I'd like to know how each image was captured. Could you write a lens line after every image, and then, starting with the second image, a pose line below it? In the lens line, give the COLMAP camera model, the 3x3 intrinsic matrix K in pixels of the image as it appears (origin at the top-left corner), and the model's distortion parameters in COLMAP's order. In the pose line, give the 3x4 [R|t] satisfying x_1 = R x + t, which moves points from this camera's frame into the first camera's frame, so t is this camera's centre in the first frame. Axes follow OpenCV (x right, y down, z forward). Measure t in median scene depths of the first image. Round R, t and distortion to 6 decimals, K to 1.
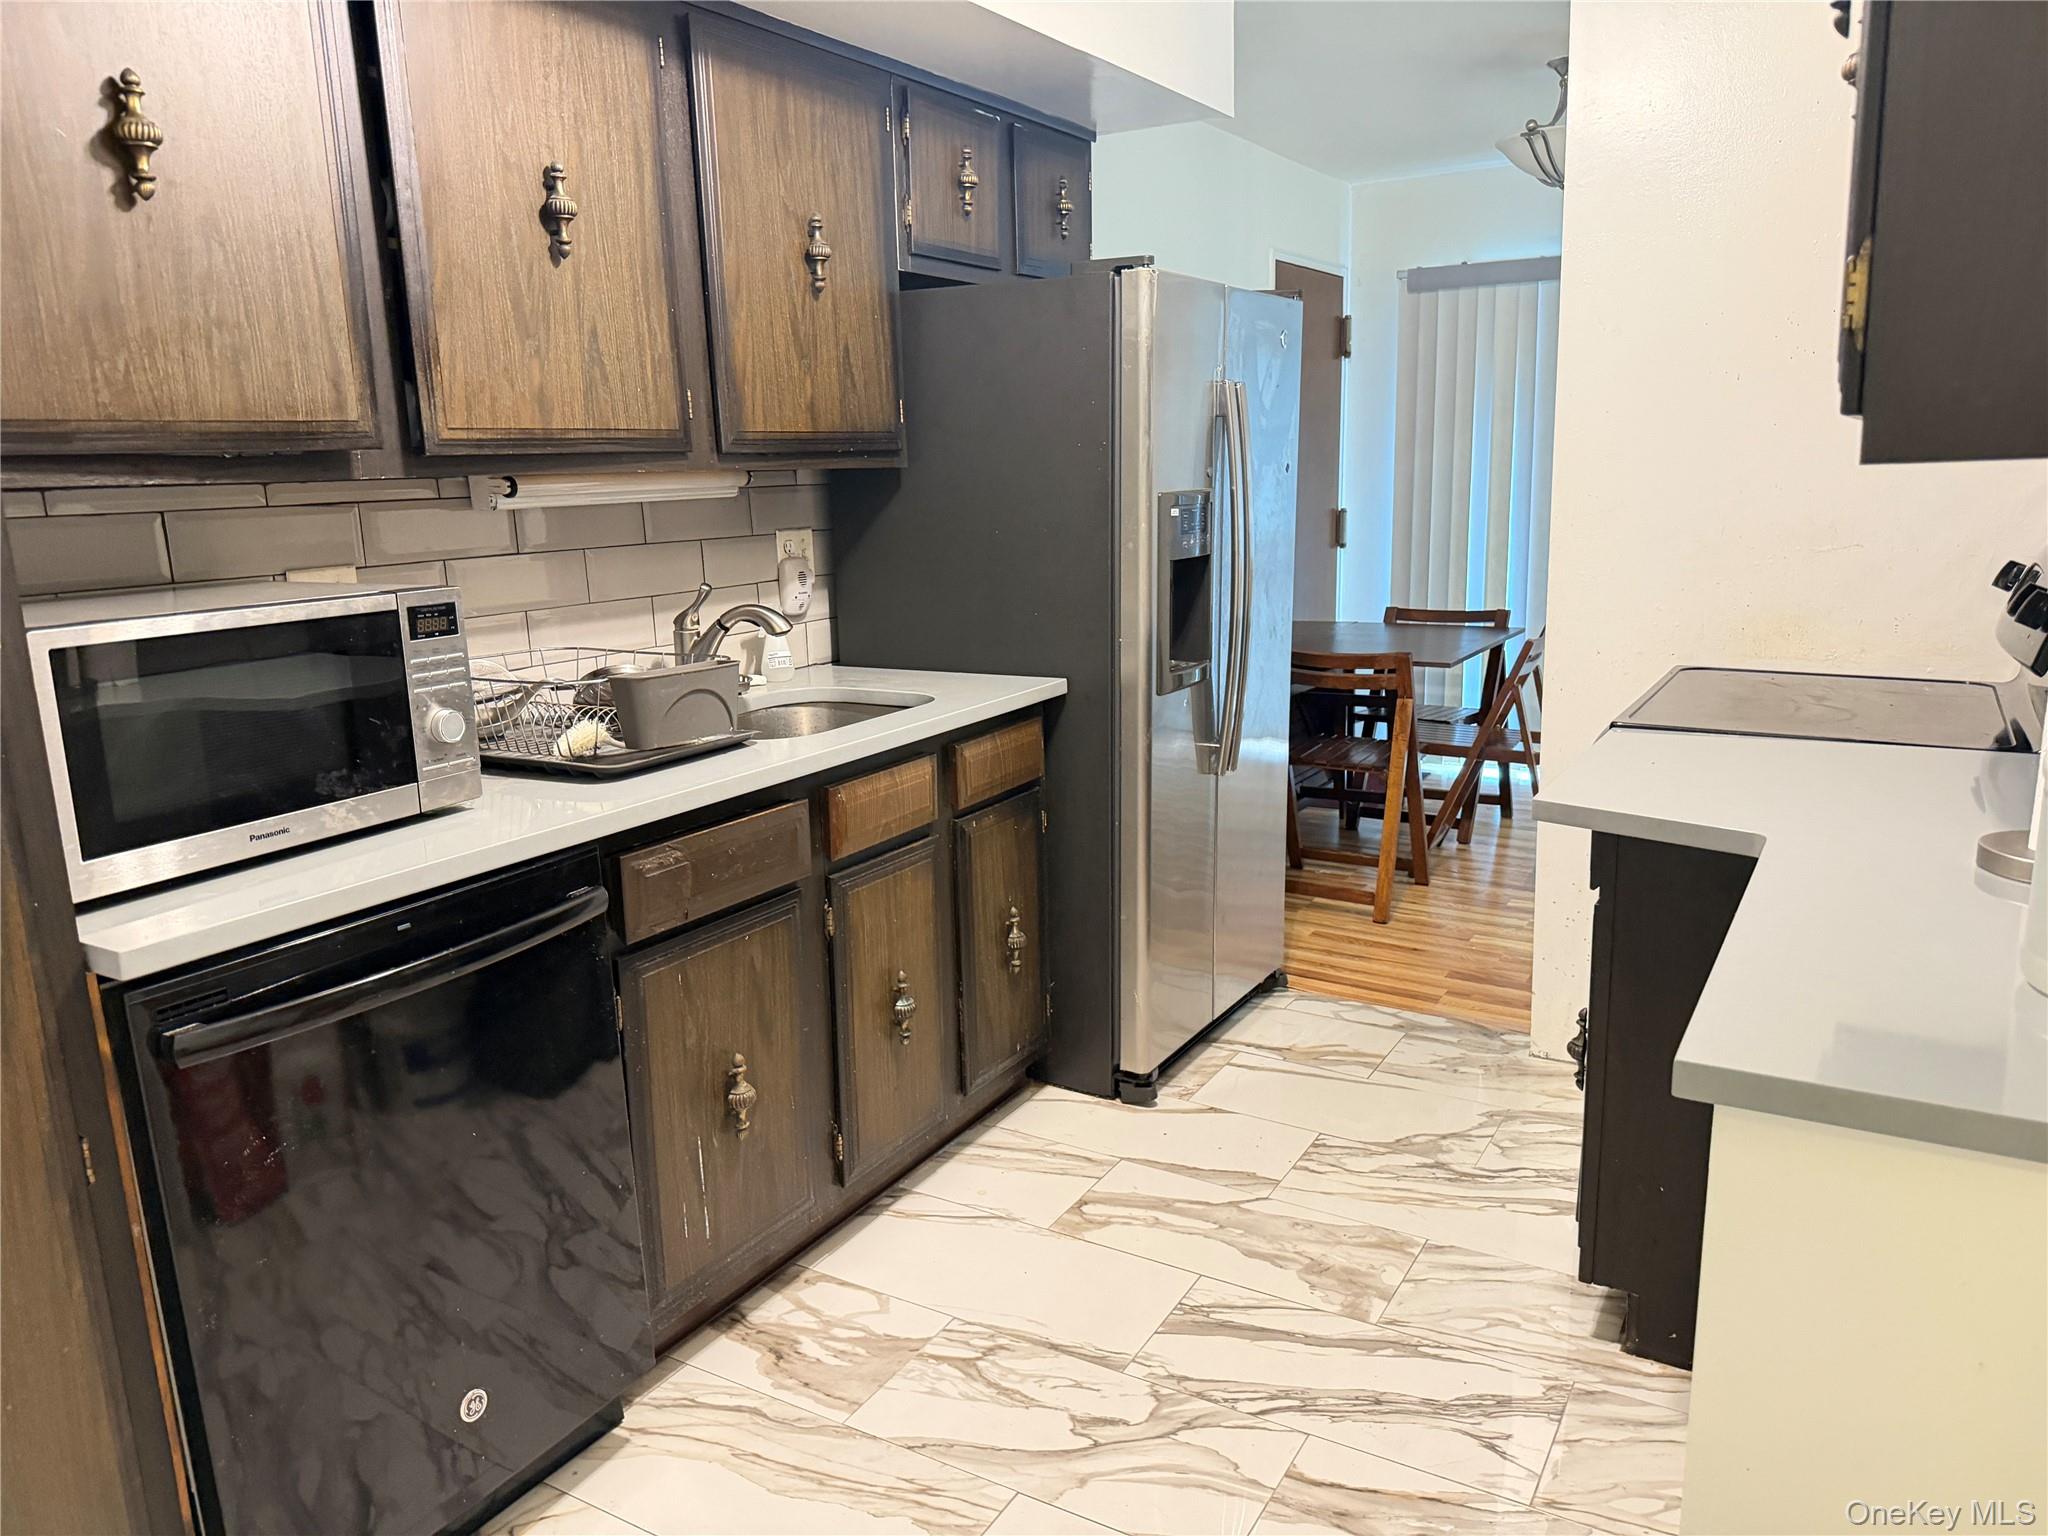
lens RADIAL K [[1394.0, 0, 1018.8], [0, 1394.0, 766.5], [0, 0, 1]] dist [-0.005380, -0.000751]
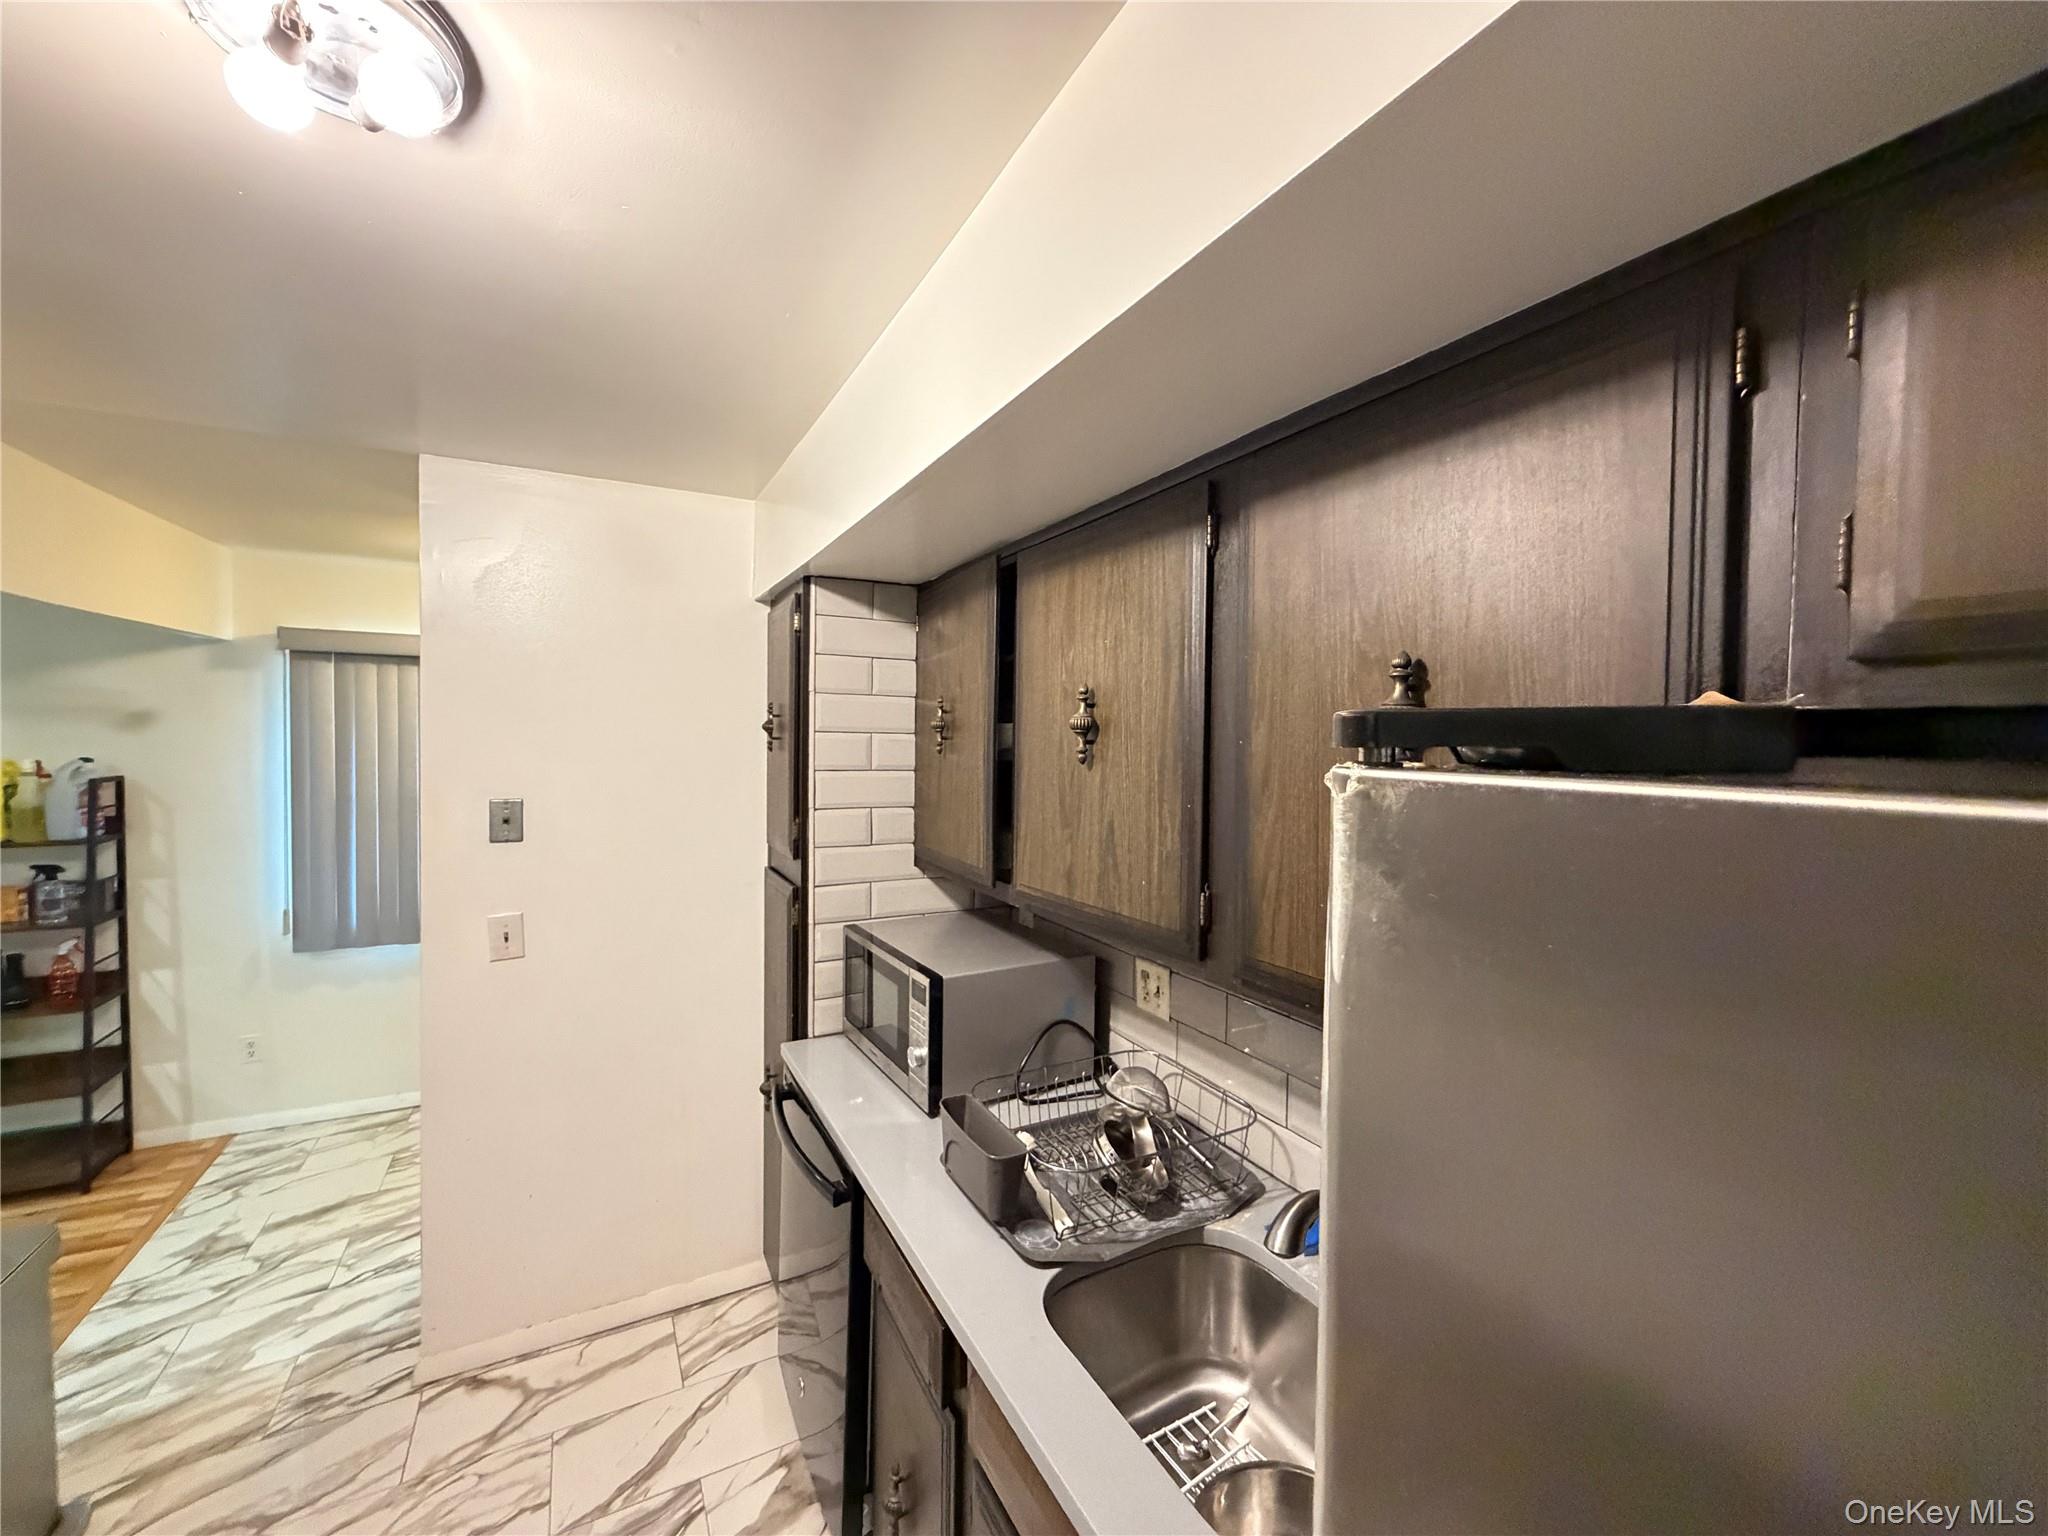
lens RADIAL K [[821.7, 0, 1026.0], [0, 821.7, 769.7], [0, 0, 1]] dist [-0.003134, 0.000558]
pose [[-0.479226, 0.064999, -0.875281, 0.251472], [-0.180107, 0.968748, 0.170551, -0.396939], [0.859013, 0.239377, -0.452542, 1.075357]]
